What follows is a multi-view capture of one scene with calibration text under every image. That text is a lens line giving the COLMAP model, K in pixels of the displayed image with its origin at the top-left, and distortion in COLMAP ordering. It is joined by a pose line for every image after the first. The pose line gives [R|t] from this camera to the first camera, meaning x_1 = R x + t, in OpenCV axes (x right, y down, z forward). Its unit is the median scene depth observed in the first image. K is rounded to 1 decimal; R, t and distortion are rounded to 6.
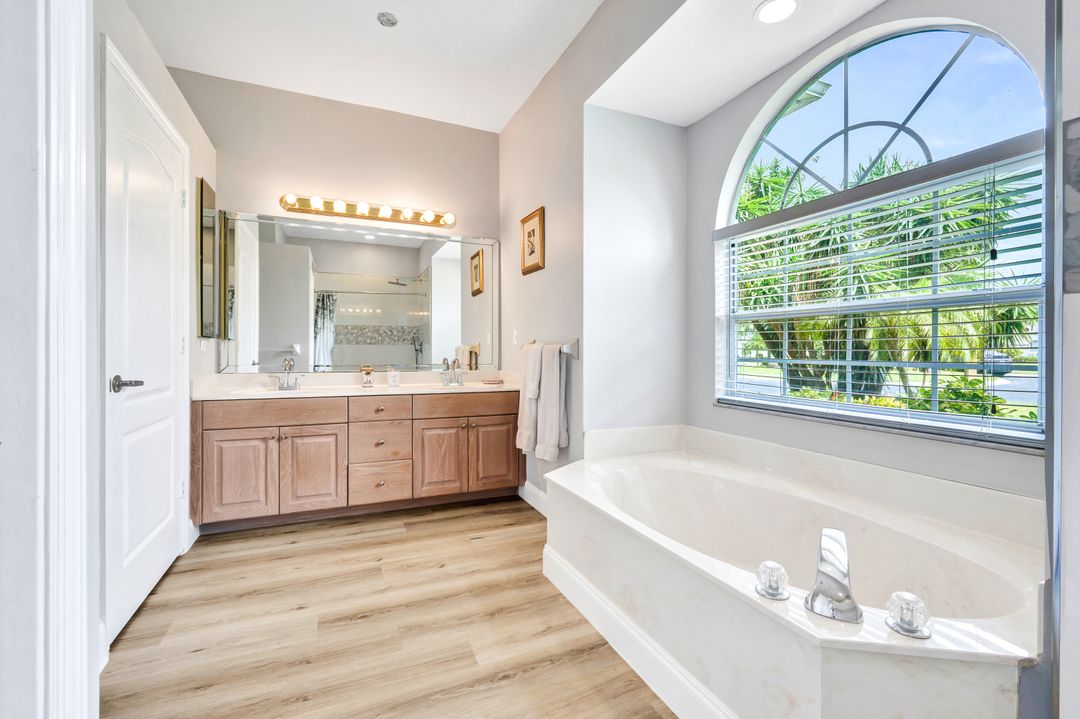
lens RADIAL K [[437.1, 0, 539.3], [0, 437.1, 356.9], [0, 0, 1]] dist [-0.000162, 0.000362]
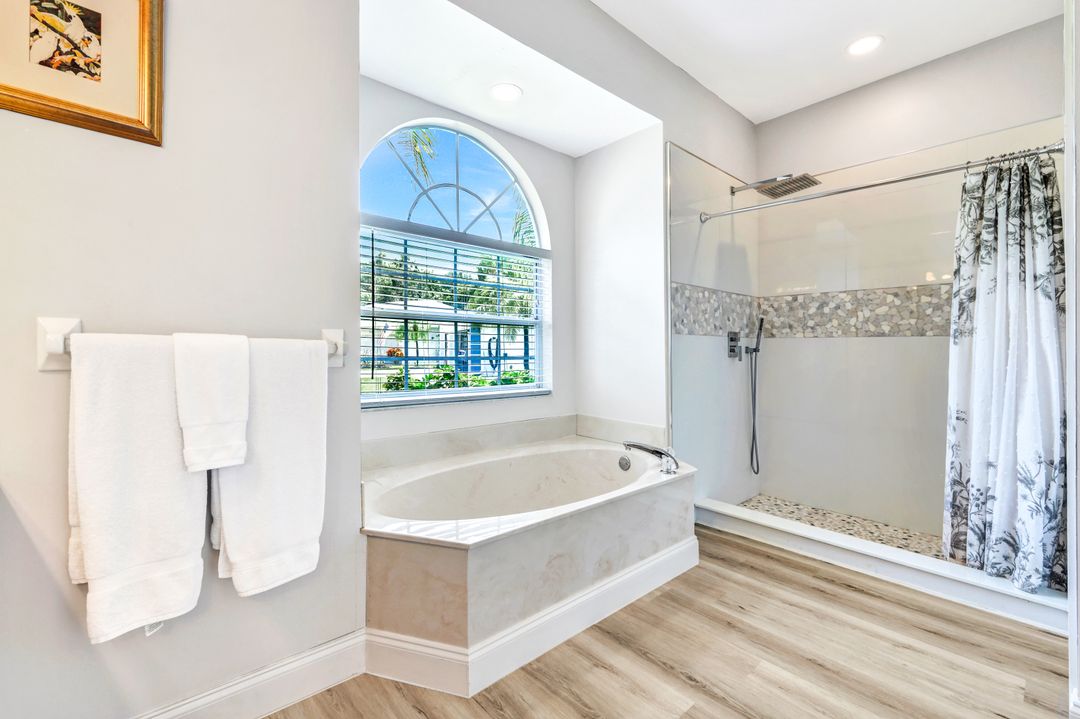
lens RADIAL K [[437.1, 0, 542.8], [0, 437.1, 351.4], [0, 0, 1]] dist [-0.000162, 0.000362]
pose [[-0.267858, 0.001256, 0.963458, -0.800489], [0.008206, 0.999966, 0.000977, -0.013778], [-0.963423, 0.008167, -0.267859, 1.340669]]
